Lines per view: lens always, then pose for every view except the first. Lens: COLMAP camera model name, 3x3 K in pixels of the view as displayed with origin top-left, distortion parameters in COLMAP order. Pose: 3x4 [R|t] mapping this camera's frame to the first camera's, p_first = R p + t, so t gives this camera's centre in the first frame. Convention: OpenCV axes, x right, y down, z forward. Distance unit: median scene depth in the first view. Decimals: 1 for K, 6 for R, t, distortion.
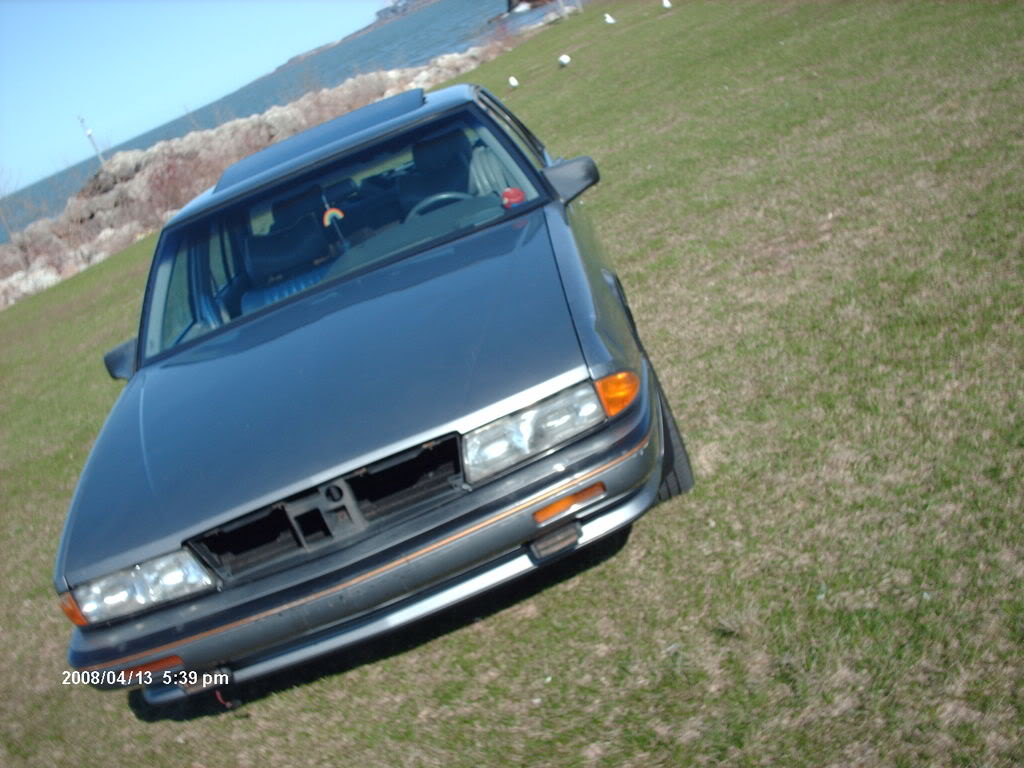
lens RADIAL K [[1494.3, 0, 512.0], [0, 1494.3, 384.0], [0, 0, 1]] dist [0.005064, -0.032858]
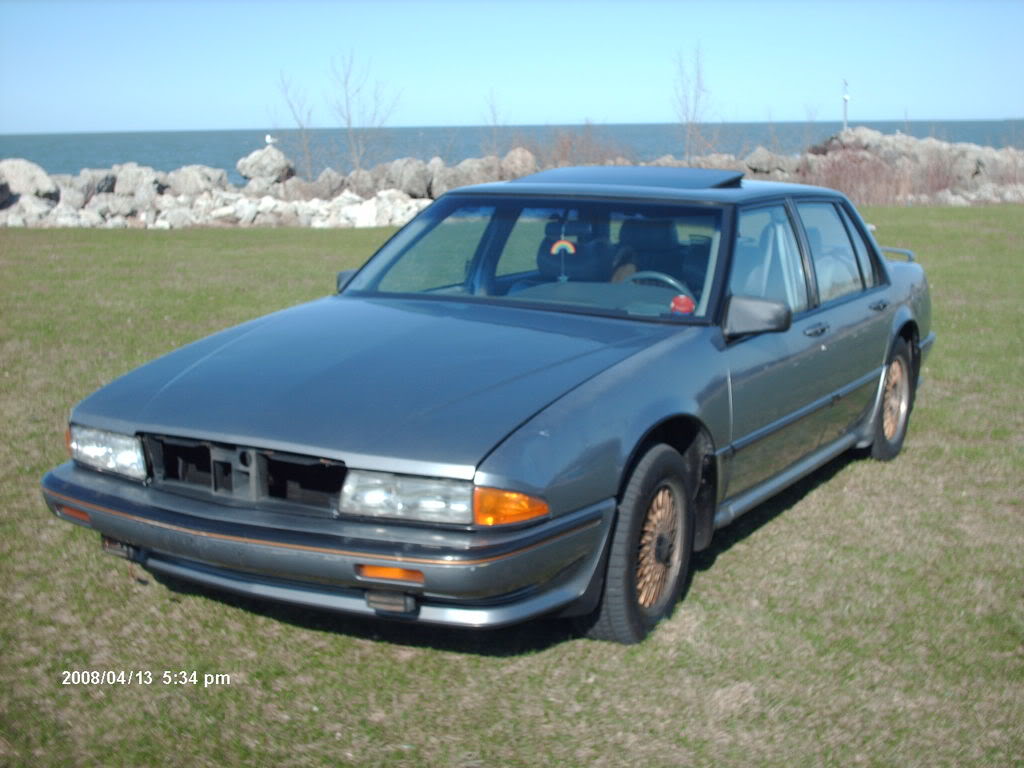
lens RADIAL K [[1494.3, 0, 512.0], [0, 1494.3, 384.0], [0, 0, 1]] dist [0.005064, -0.032858]
pose [[0.781487, 0.462374, -0.418914, 0.468054], [-0.453465, 0.882085, 0.127655, -0.204208], [0.428542, 0.090202, 0.899008, 0.077812]]
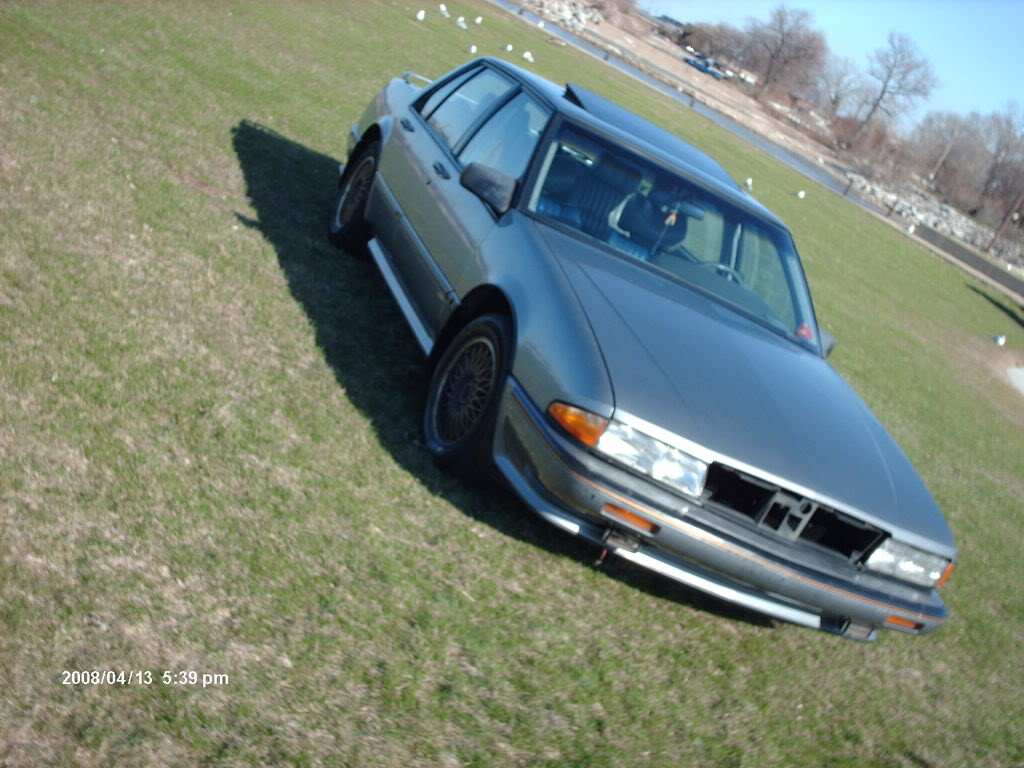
lens RADIAL K [[1494.3, 0, 512.0], [0, 1494.3, 384.0], [0, 0, 1]] dist [0.005064, -0.032858]
pose [[0.609372, 0.655190, 0.446533, -0.915457], [-0.663972, 0.729491, -0.164265, 0.372547], [-0.433366, -0.196387, 0.879560, -0.018102]]
